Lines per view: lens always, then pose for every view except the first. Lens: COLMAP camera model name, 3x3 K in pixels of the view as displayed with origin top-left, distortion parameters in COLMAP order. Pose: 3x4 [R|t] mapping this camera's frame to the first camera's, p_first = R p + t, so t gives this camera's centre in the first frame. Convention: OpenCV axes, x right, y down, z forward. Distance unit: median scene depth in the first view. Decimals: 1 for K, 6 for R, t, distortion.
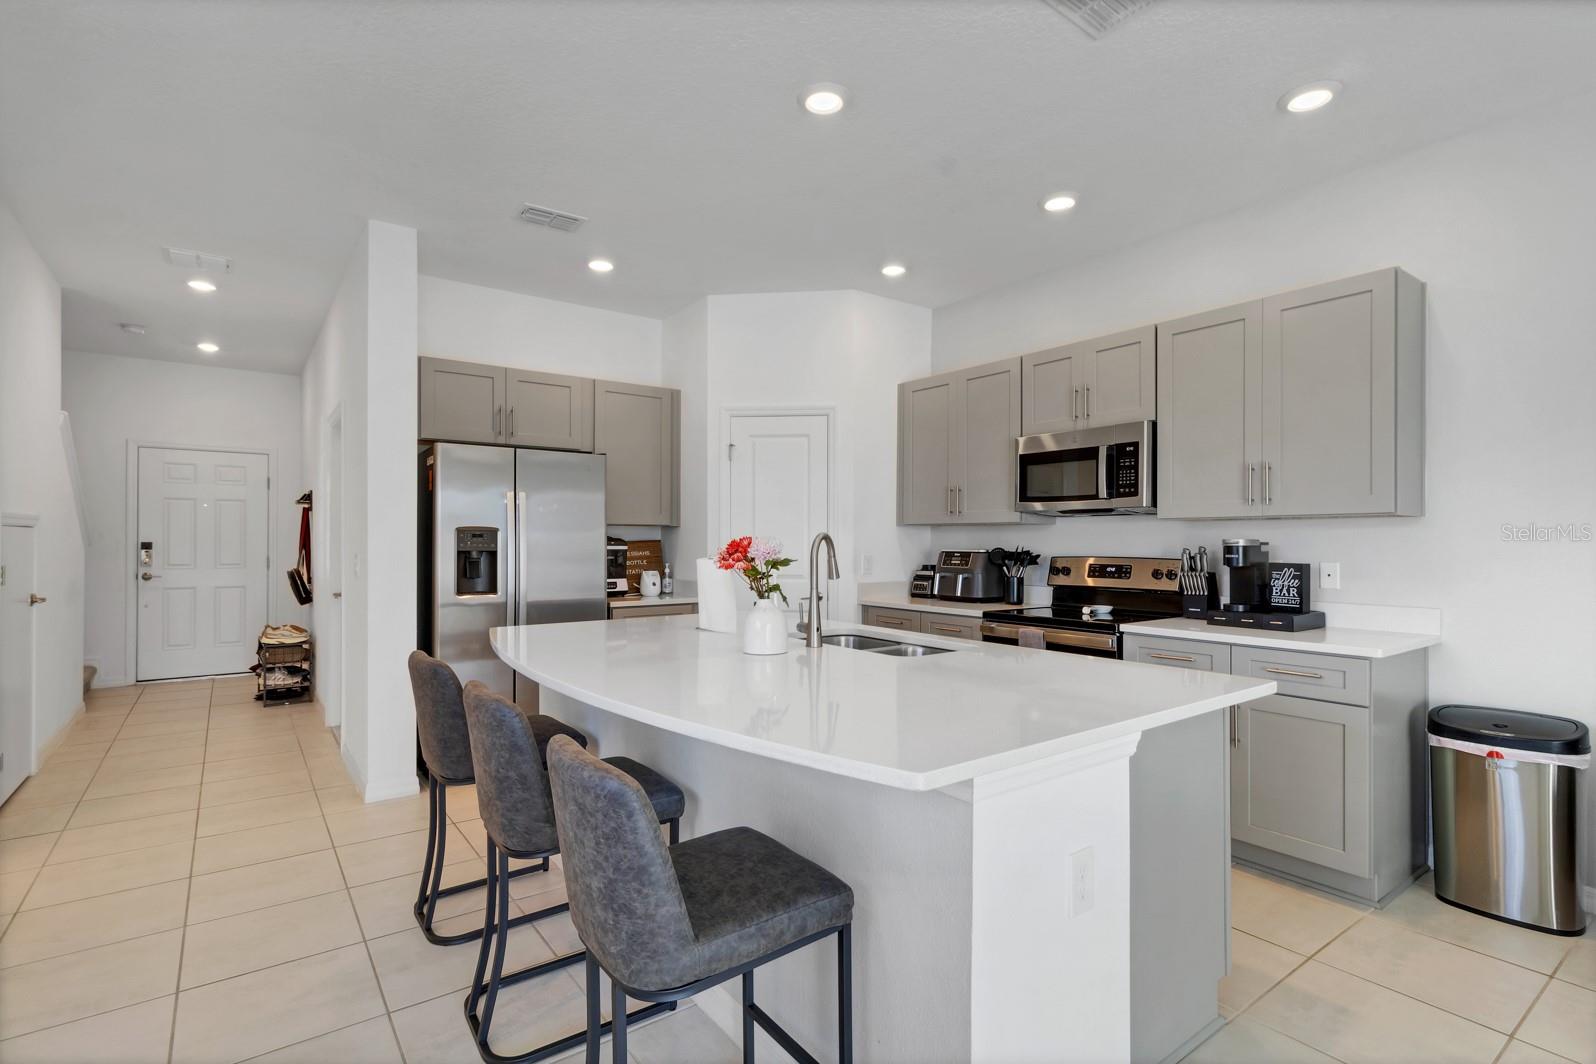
lens RADIAL K [[760.9, 0, 802.2], [0, 760.9, 541.1], [0, 0, 1]] dist [0.004966, 0.000927]
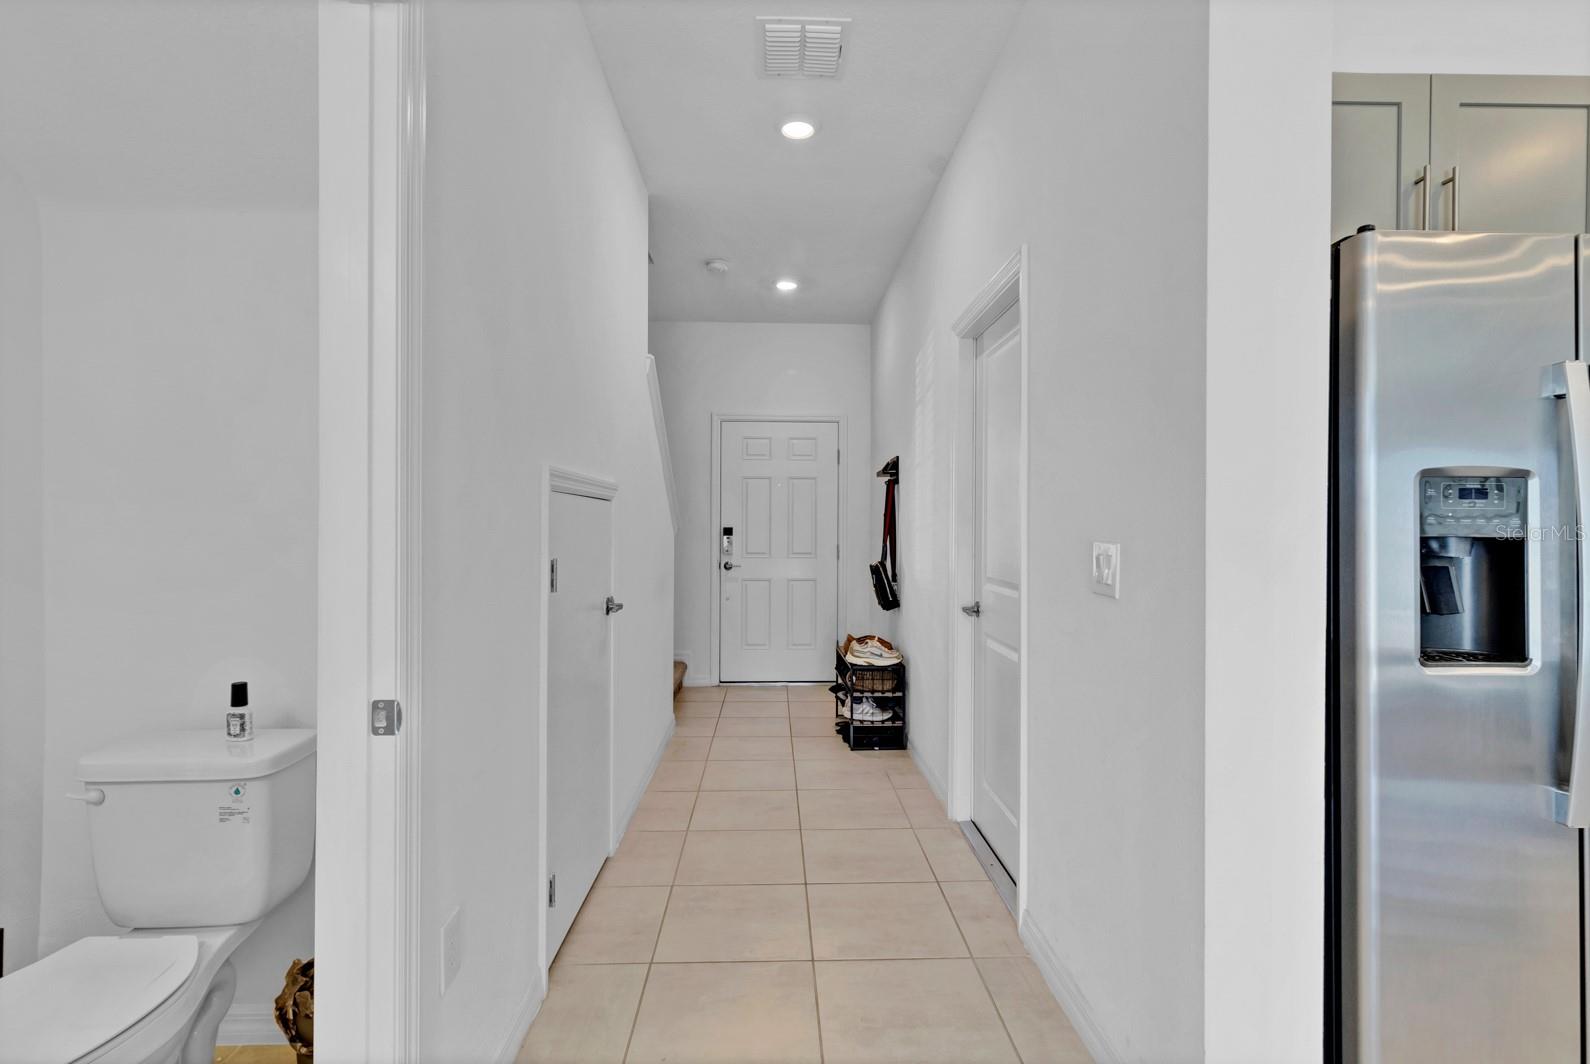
lens RADIAL K [[741.9, 0, 795.0], [0, 741.9, 532.0], [0, 0, 1]] dist [0.001526, 0.000179]
pose [[0.818661, 0.001055, -0.574276, -0.449354], [-0.000226, 0.999999, 0.001515, 0.008434], [0.574277, -0.001111, 0.818660, 0.509194]]
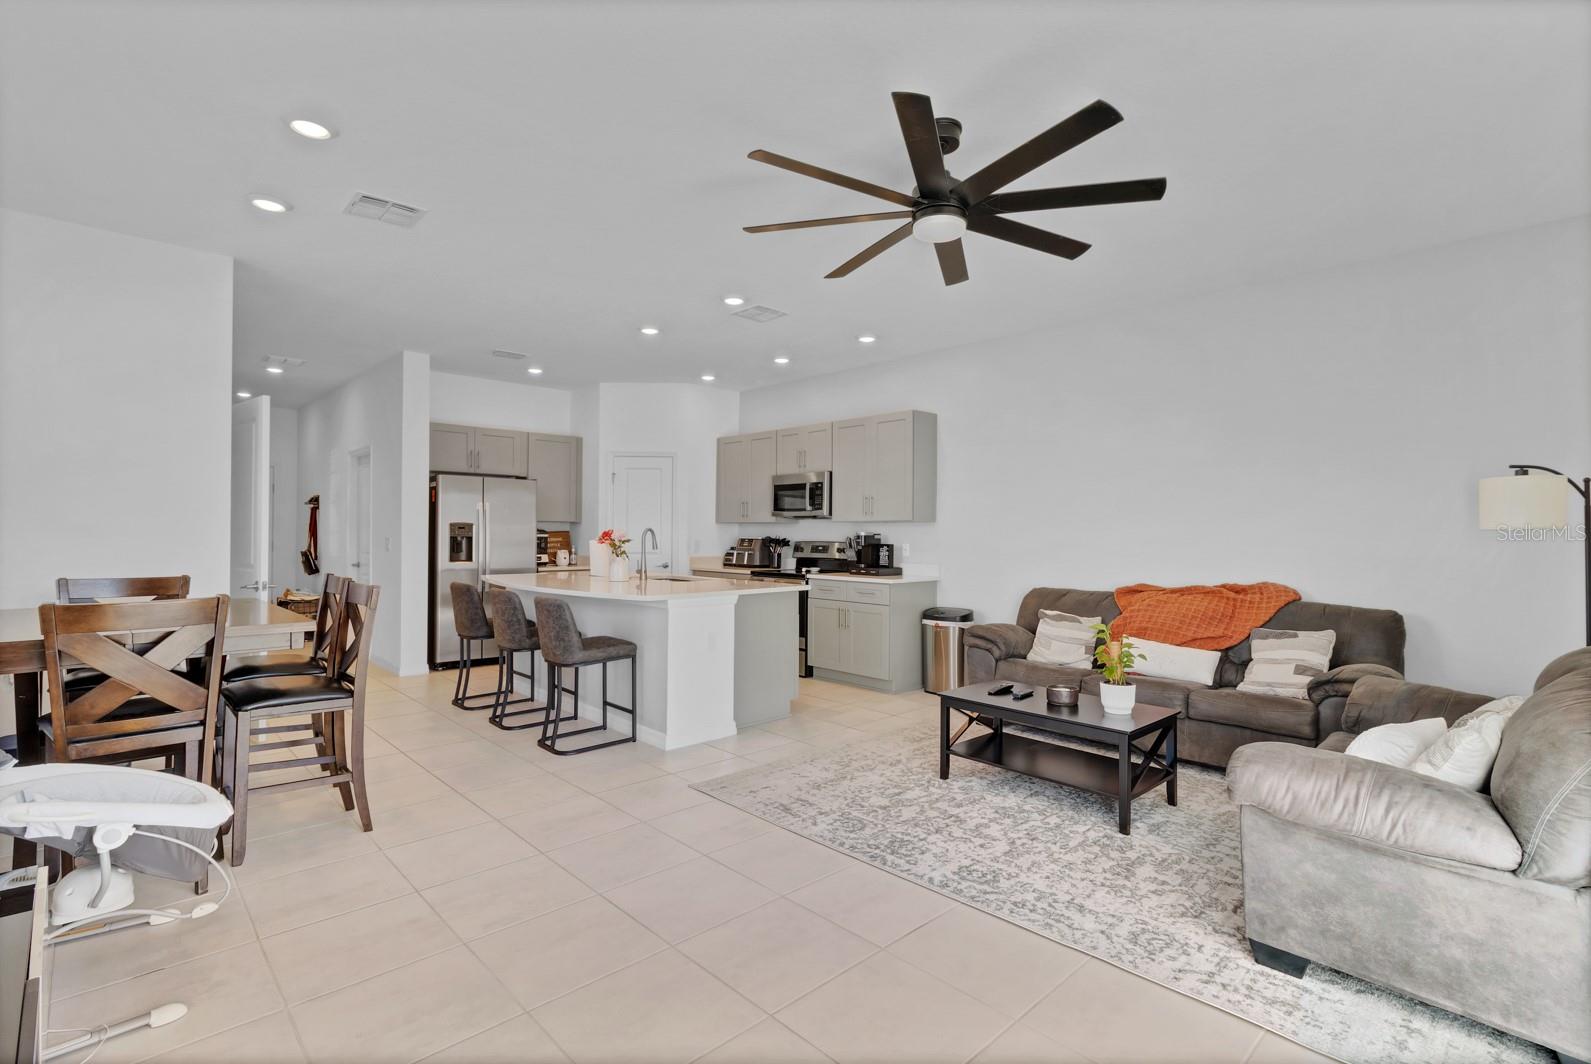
lens RADIAL K [[742.4, 0, 795.5], [0, 742.4, 532.0], [0, 0, 1]] dist [0.001526, 0.000179]
pose [[0.992968, 0.005544, 0.118253, 0.119827], [-0.005338, 0.999984, -0.002060, 0.001661], [-0.118263, 0.001415, 0.992981, -0.714003]]
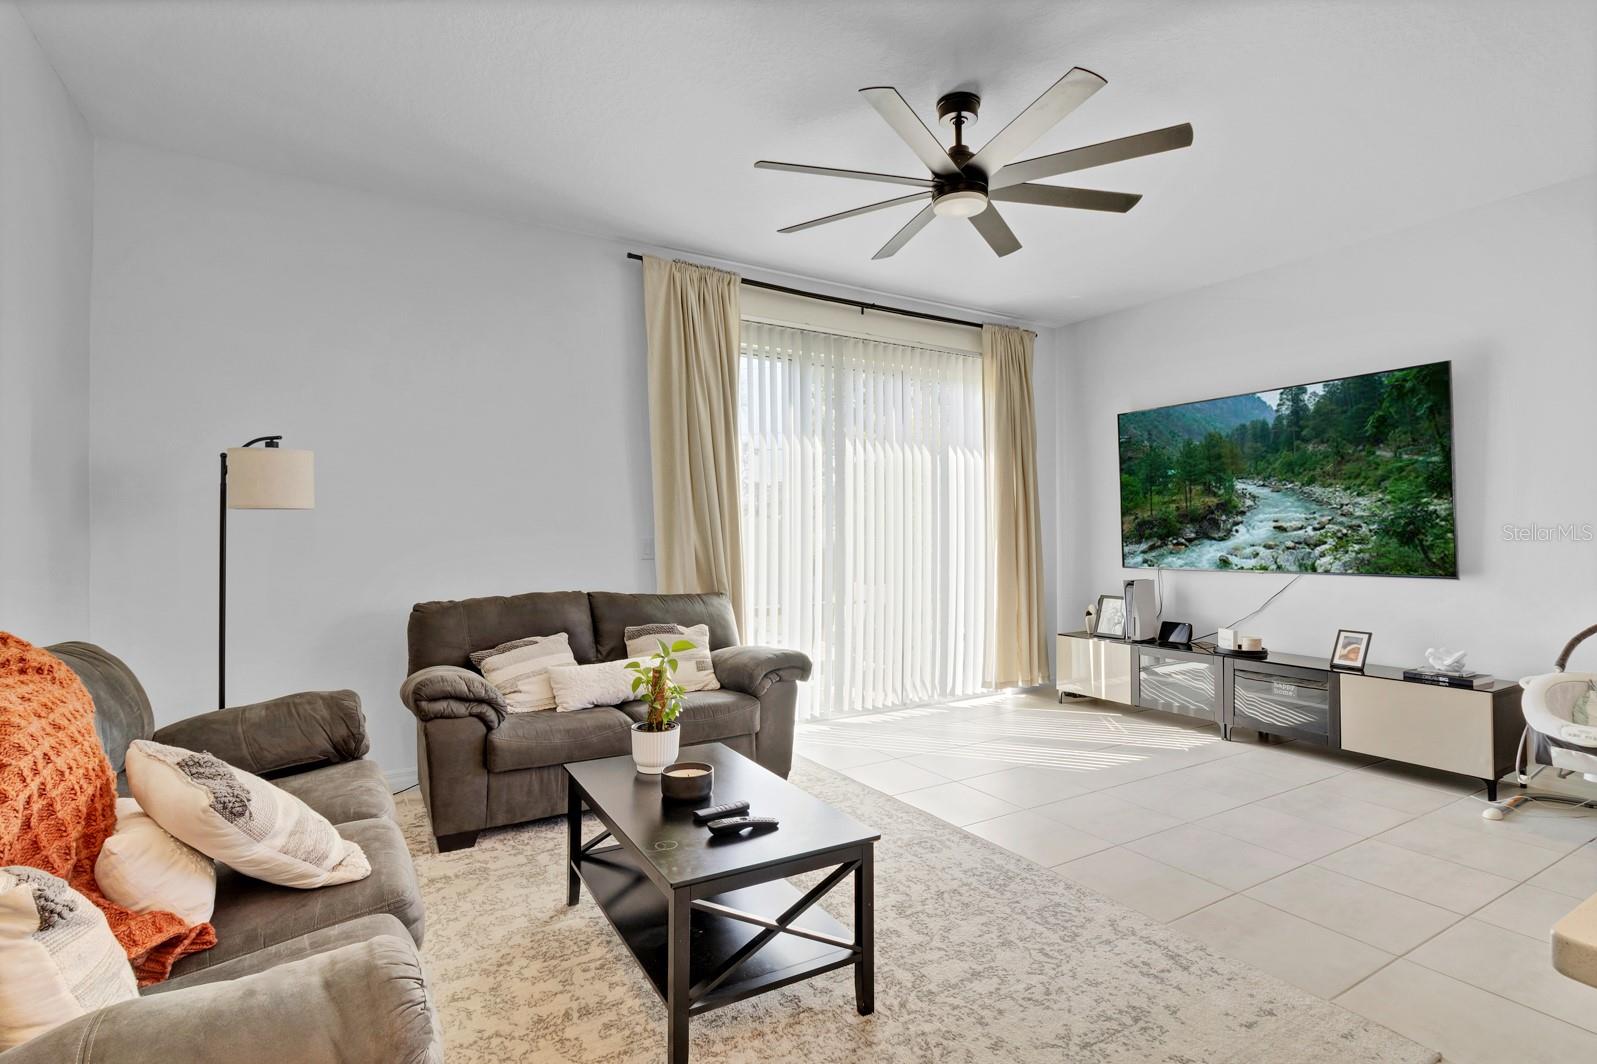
lens RADIAL K [[761.4, 0, 802.7], [0, 761.4, 541.1], [0, 0, 1]] dist [0.004966, 0.000927]
pose [[-0.995411, 0.000834, 0.095688, 0.394440], [0.001097, 0.999996, 0.002693, 0.021216], [-0.095685, 0.002786, -0.995408, 0.577184]]
